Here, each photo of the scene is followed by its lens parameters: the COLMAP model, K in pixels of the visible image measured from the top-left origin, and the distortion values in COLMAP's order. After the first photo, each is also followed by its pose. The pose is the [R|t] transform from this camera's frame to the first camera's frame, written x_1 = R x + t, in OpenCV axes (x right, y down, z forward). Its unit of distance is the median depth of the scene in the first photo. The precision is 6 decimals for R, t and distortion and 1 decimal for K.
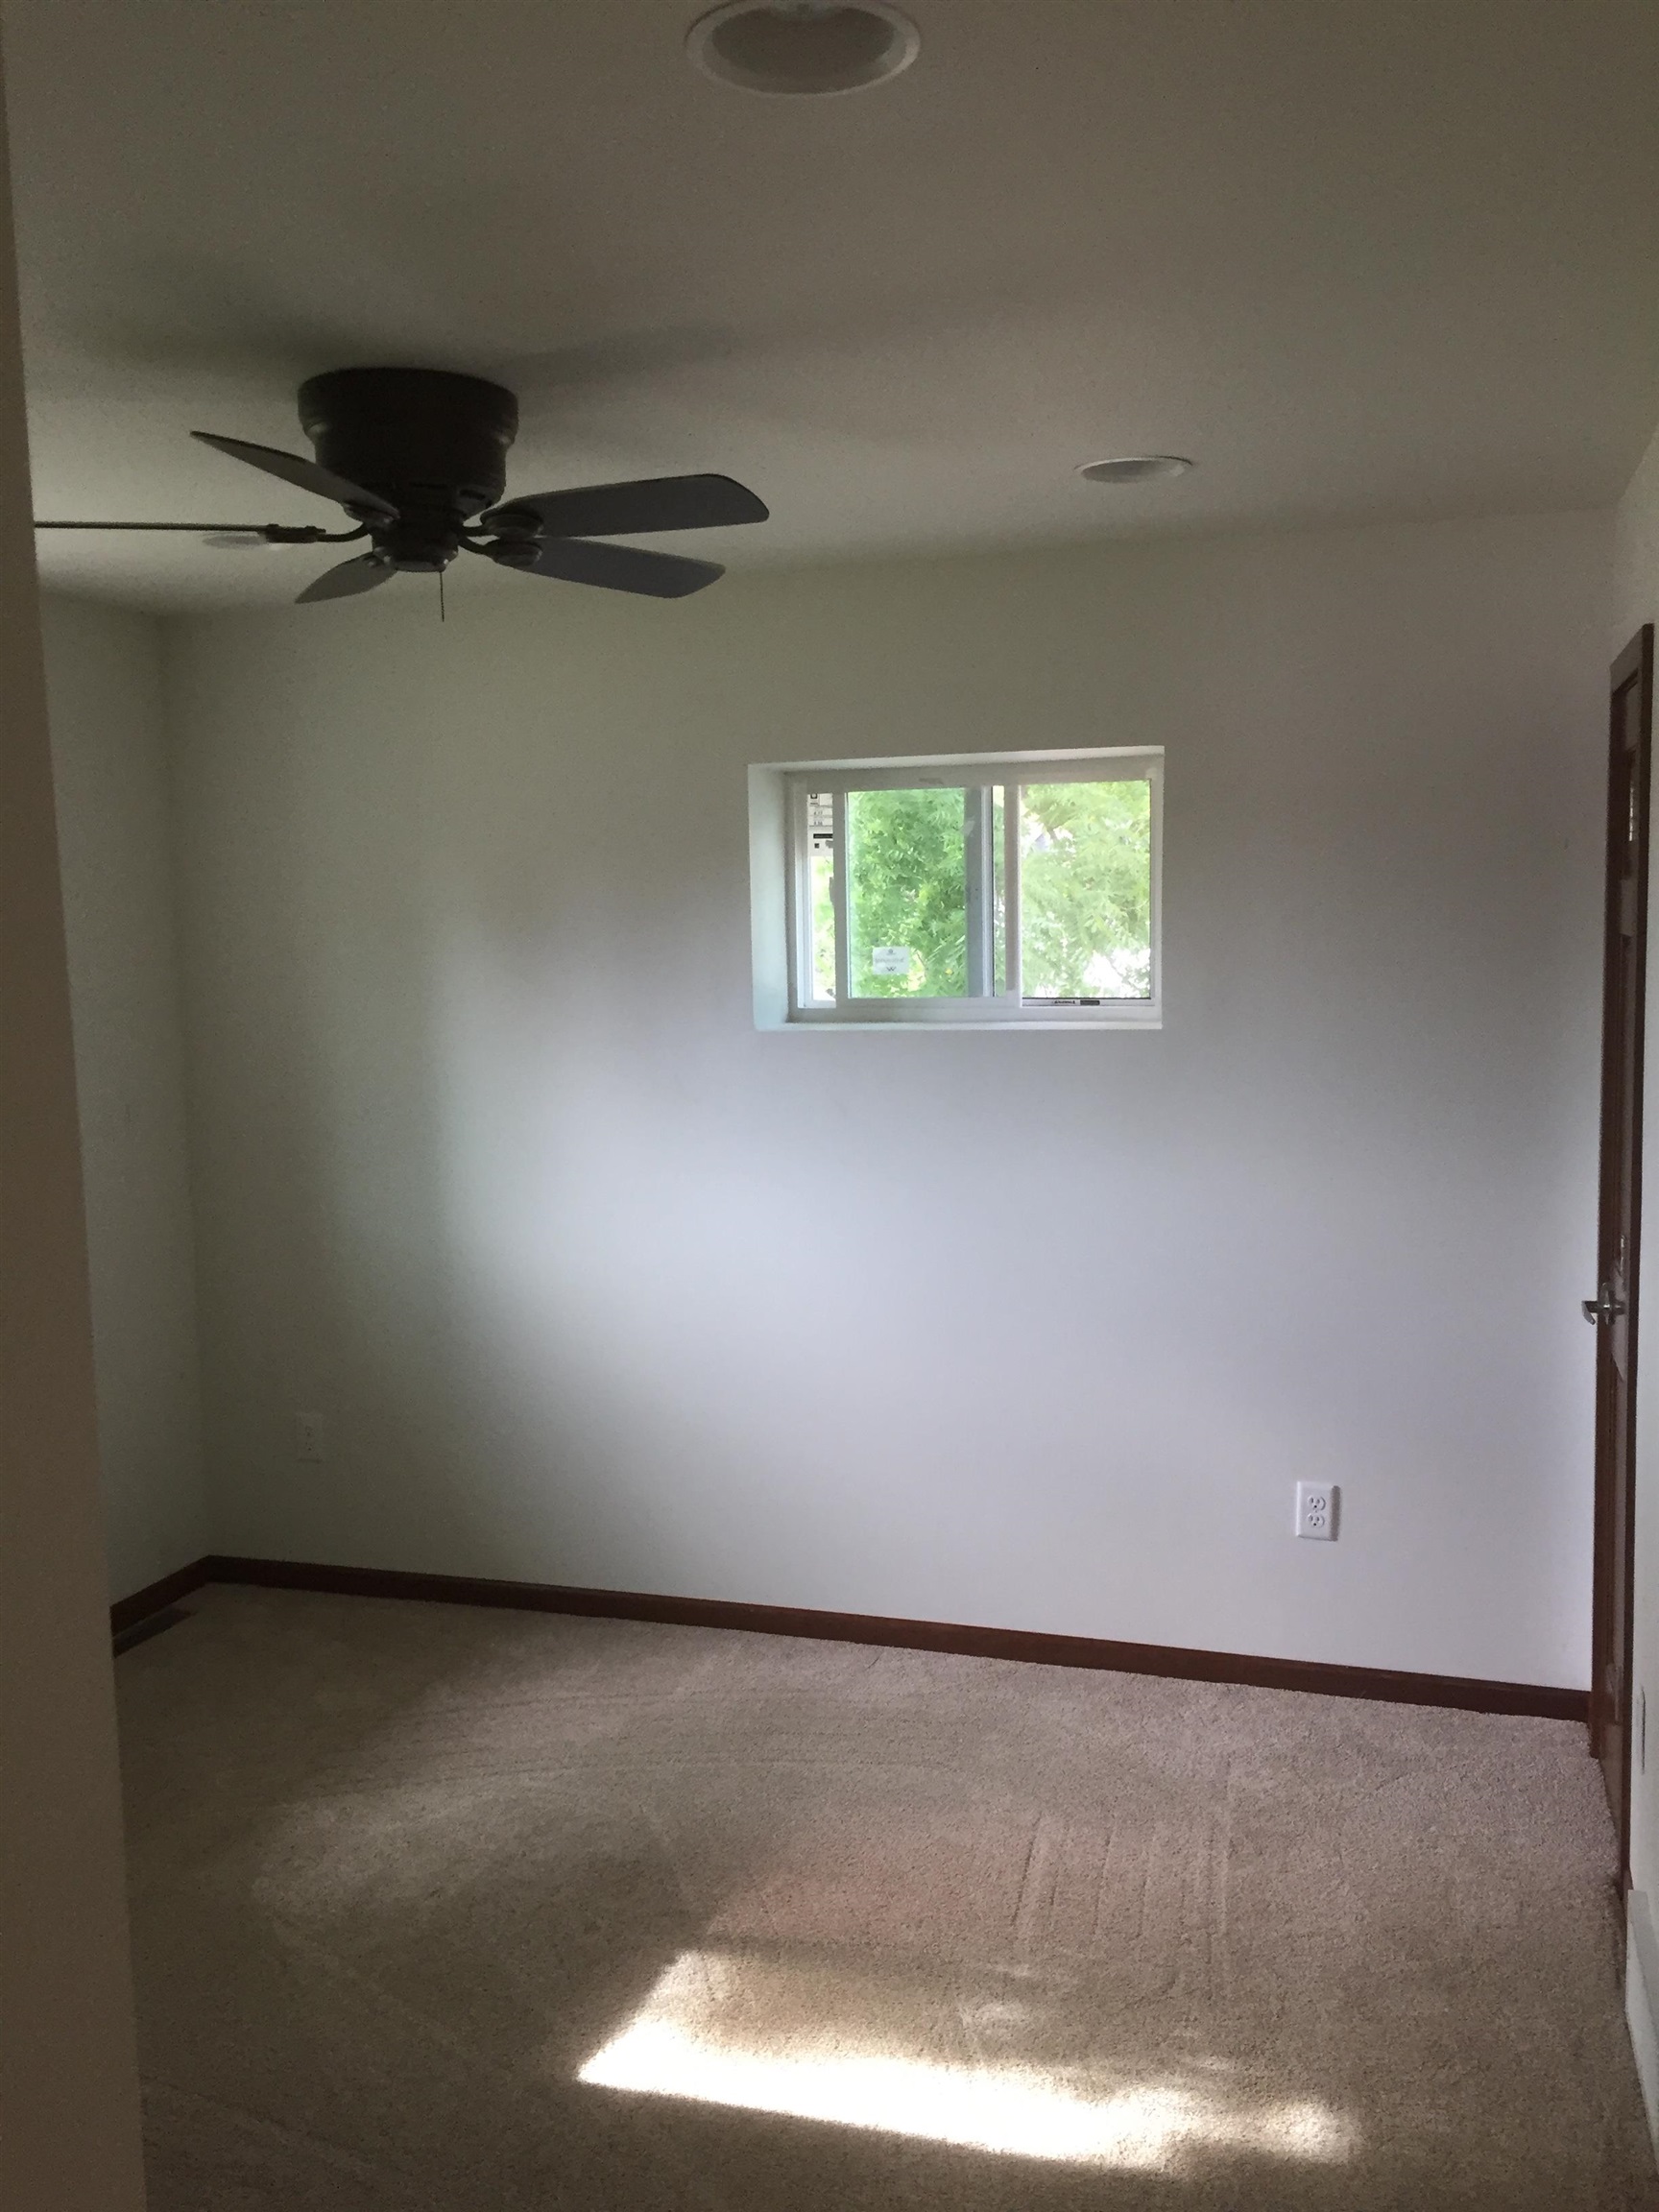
lens RADIAL K [[1913.6, 0, 829.5], [0, 1913.6, 1106.0], [0, 0, 1]] dist [0.048461, -0.011850]
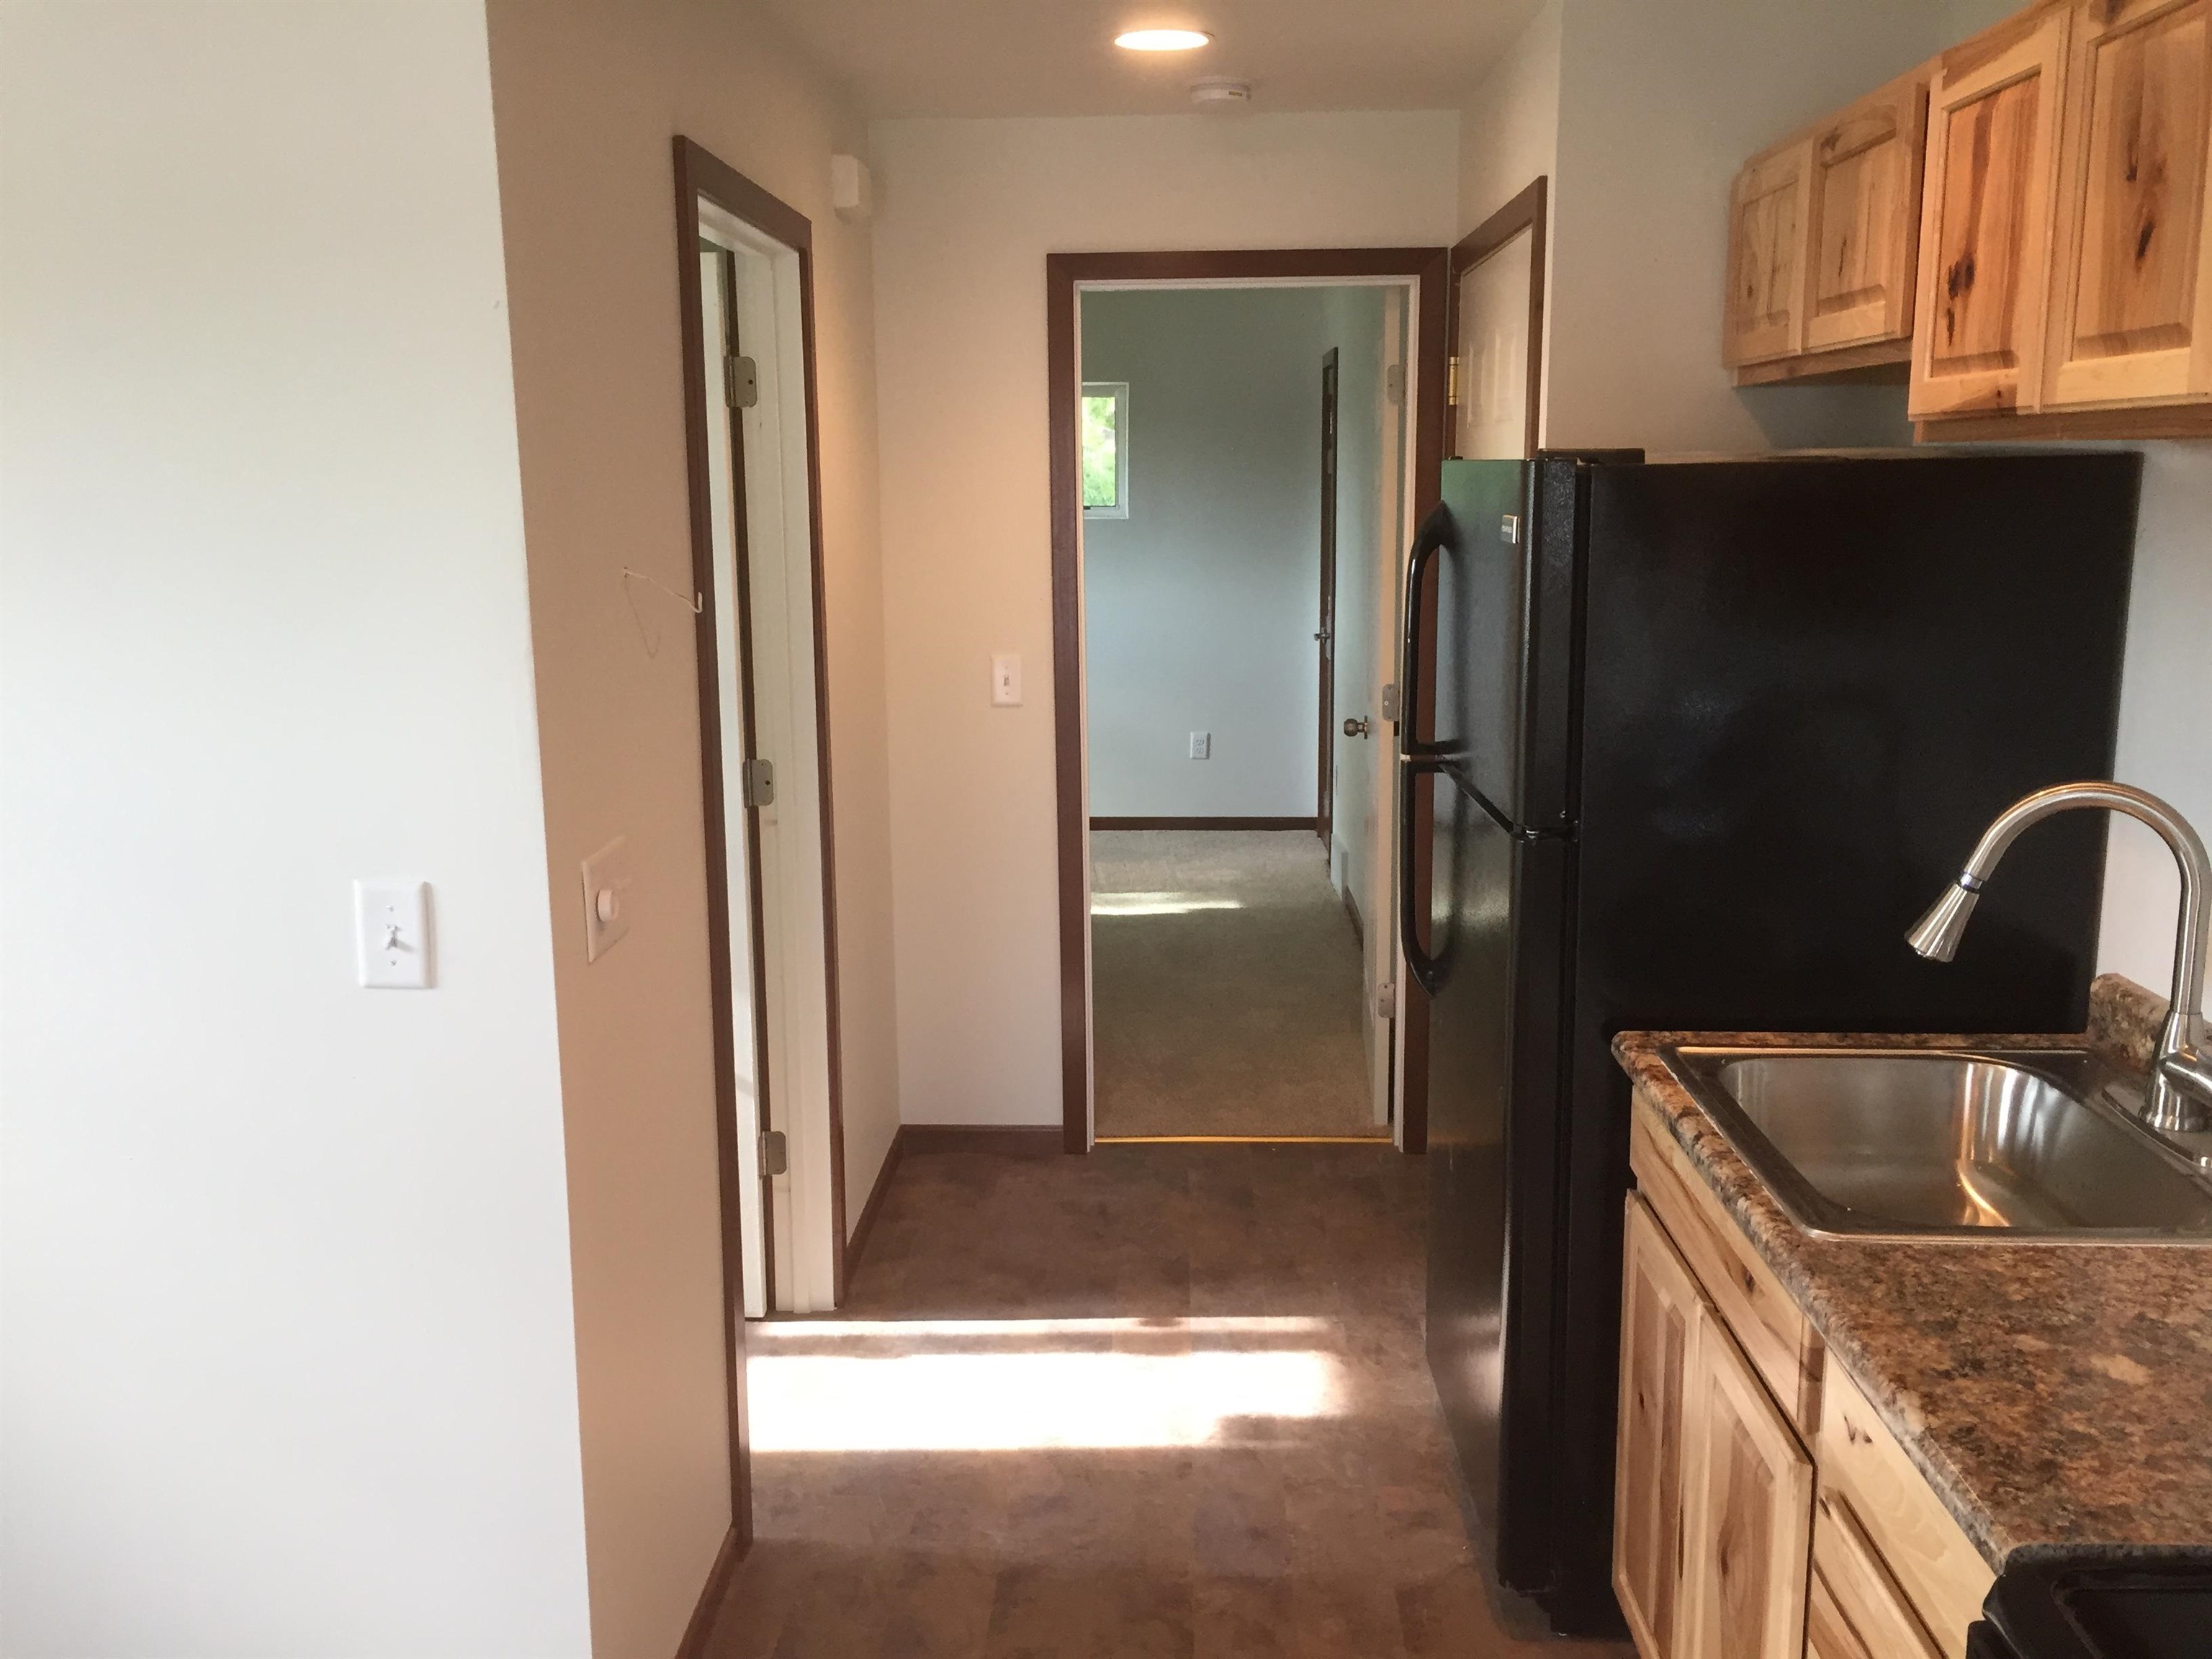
lens RADIAL K [[1913.6, 0, 1106.0], [0, 1913.6, 829.5], [0, 0, 1]] dist [0.048461, -0.011850]
pose [[0.964427, -0.039194, 0.261427, -0.447737], [0.018248, 0.996459, 0.082075, 0.136686], [-0.263718, -0.074385, 0.961728, -1.130859]]
